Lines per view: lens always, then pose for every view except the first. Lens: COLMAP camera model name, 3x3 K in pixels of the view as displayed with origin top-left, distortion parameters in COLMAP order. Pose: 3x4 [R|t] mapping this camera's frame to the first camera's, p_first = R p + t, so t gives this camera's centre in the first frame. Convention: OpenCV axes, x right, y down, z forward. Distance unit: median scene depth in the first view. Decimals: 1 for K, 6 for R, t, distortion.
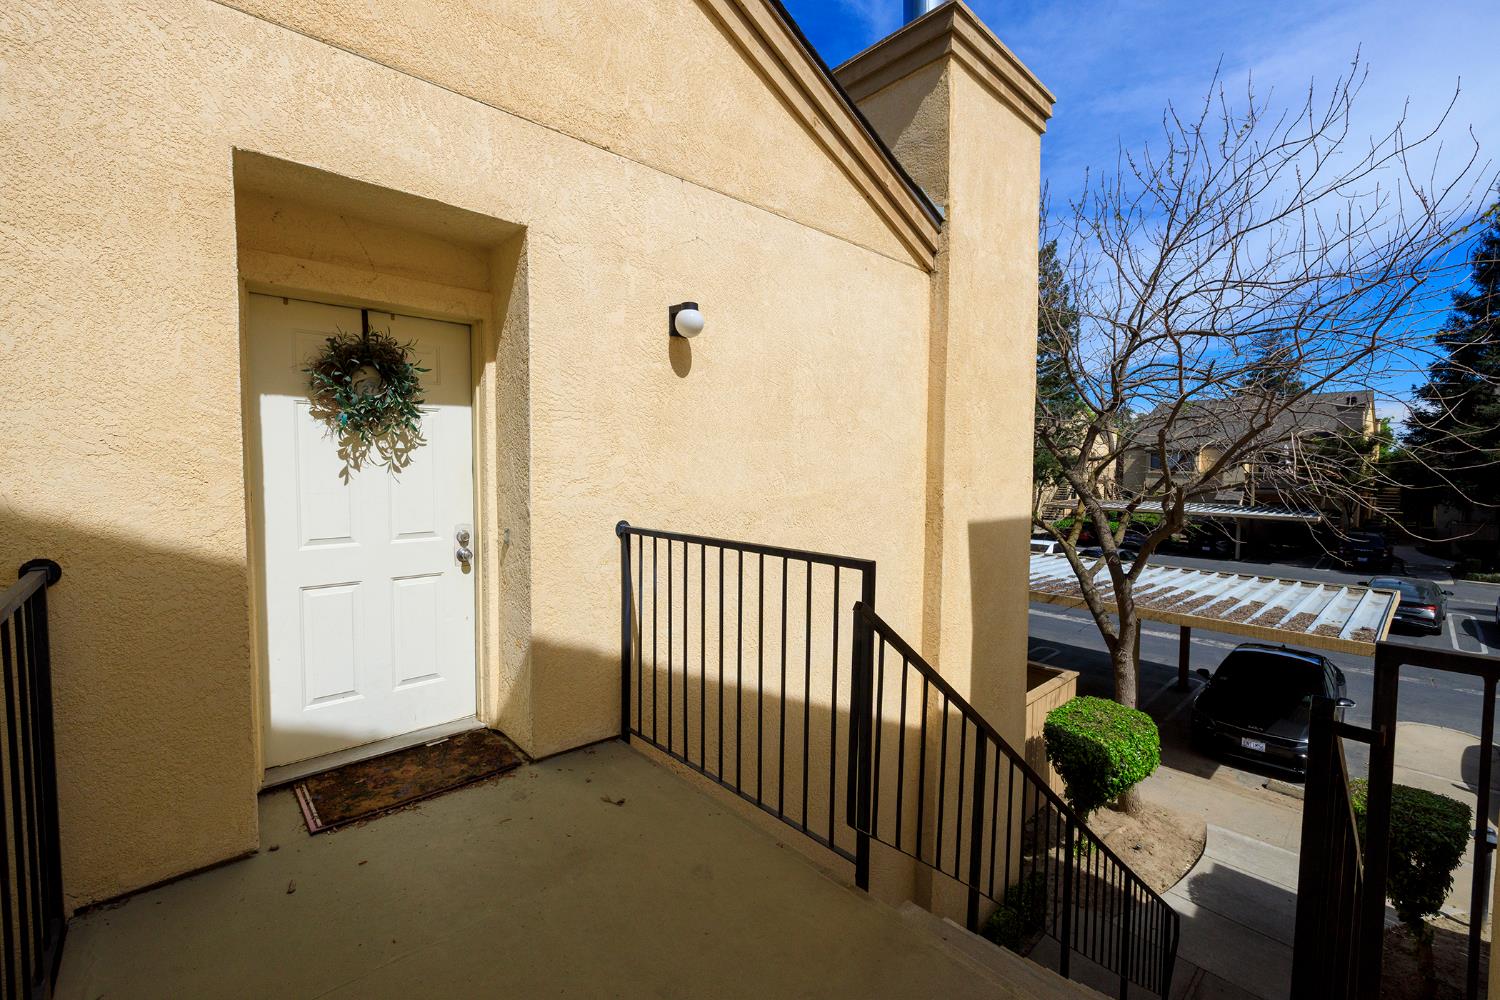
lens RADIAL K [[626.0, 0, 746.0], [0, 626.0, 497.8], [0, 0, 1]] dist [0.001131, -0.001023]
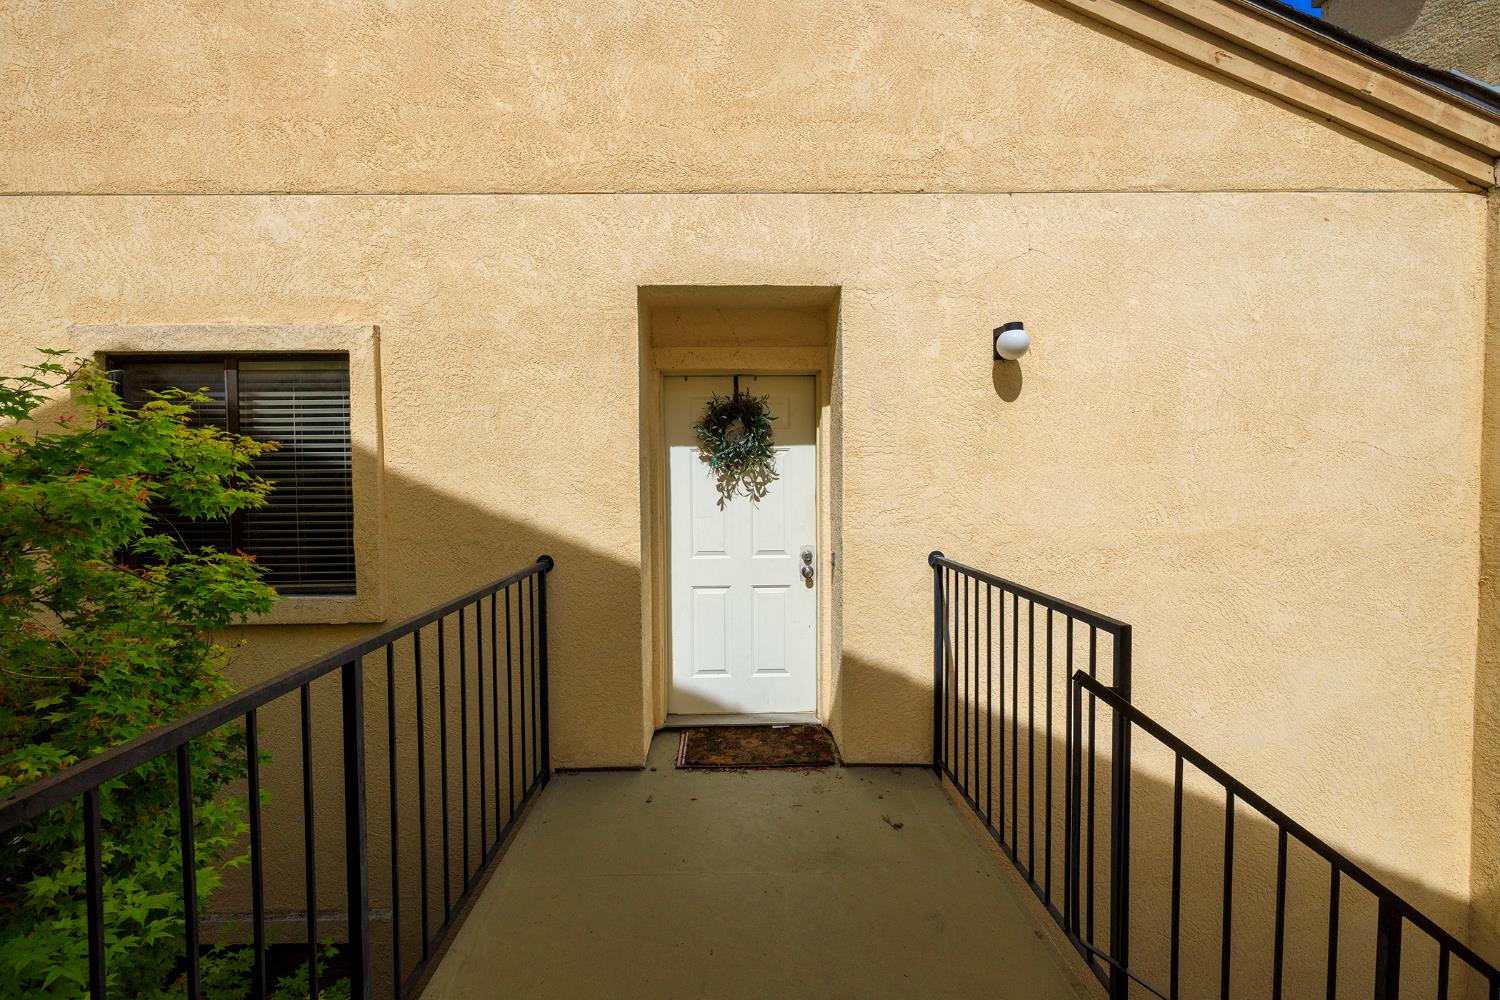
lens RADIAL K [[626.0, 0, 737.2], [0, 626.0, 500.9], [0, 0, 1]] dist [0.001131, -0.001023]
pose [[0.753088, 0.010258, -0.657839, 0.232264], [-0.024371, 0.999627, -0.012313, -0.024970], [0.657468, 0.025305, 0.753058, 0.032471]]
